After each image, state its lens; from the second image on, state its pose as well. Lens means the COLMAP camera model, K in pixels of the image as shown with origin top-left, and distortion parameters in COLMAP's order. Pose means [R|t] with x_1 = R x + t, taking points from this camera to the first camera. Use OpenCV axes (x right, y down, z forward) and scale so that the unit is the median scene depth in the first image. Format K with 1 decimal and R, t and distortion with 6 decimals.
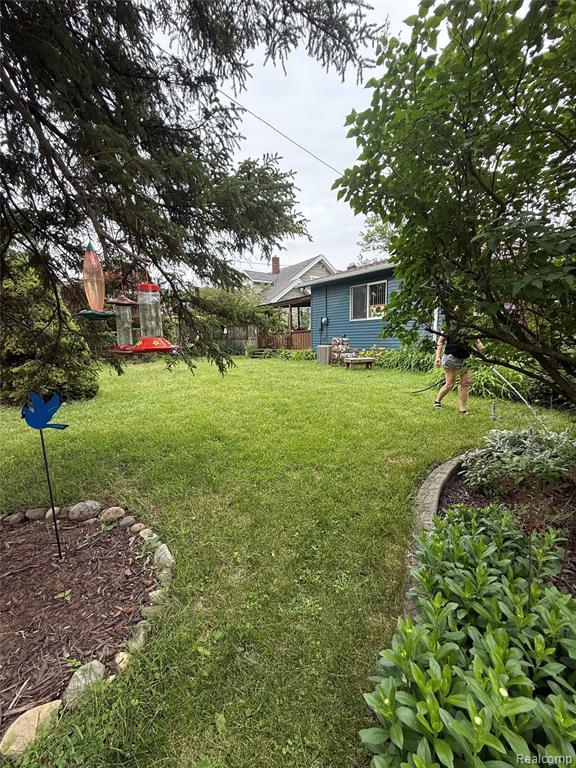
lens RADIAL K [[307.9, 0, 288.0], [0, 307.9, 384.0], [0, 0, 1]] dist [0.000072, 0.000009]
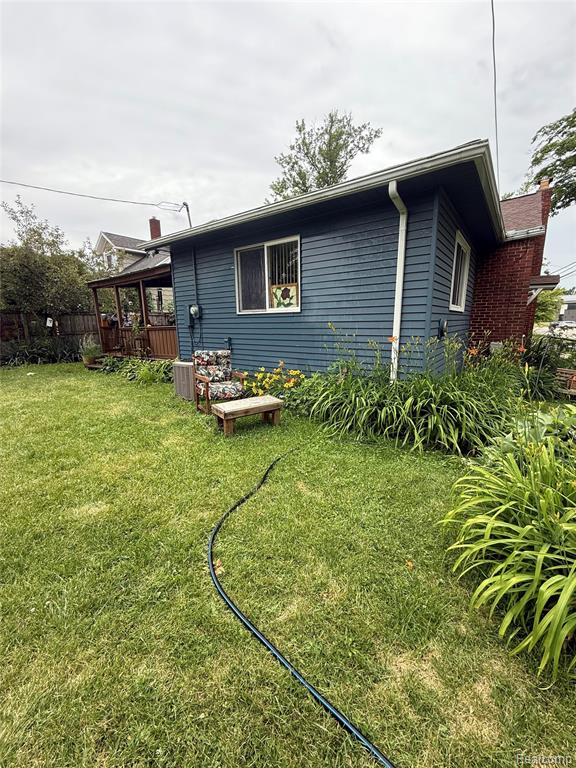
lens RADIAL K [[307.9, 0, 288.0], [0, 307.9, 384.0], [0, 0, 1]] dist [0.000072, 0.000009]
pose [[0.962943, -0.046593, 0.265650, 0.143526], [0.033836, 0.998053, 0.052397, -0.110058], [-0.267574, -0.041467, 0.962645, 0.464042]]
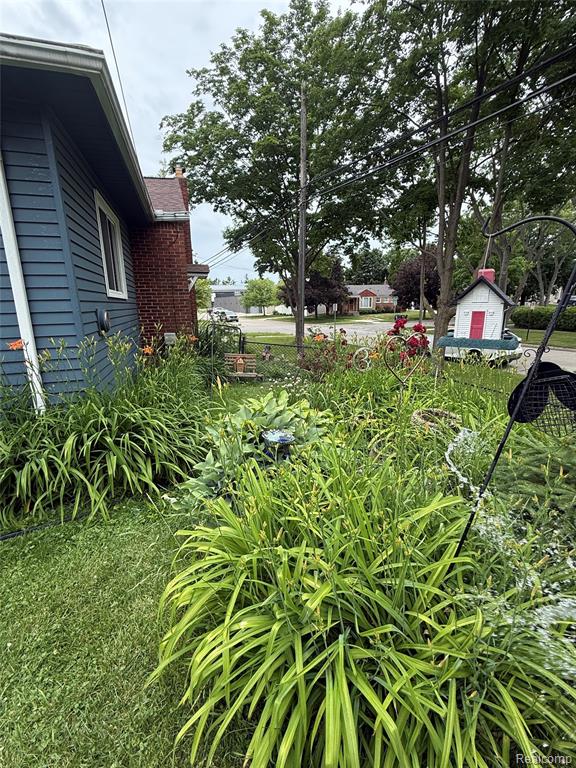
lens RADIAL K [[340.7, 0, 288.0], [0, 340.7, 384.0], [0, 0, 1]] dist [-0.002612, -0.000358]
pose [[0.362495, -0.201856, 0.909864, 0.209332], [0.146921, 0.976433, 0.158091, -0.122990], [-0.920332, 0.076371, 0.383609, 0.520938]]
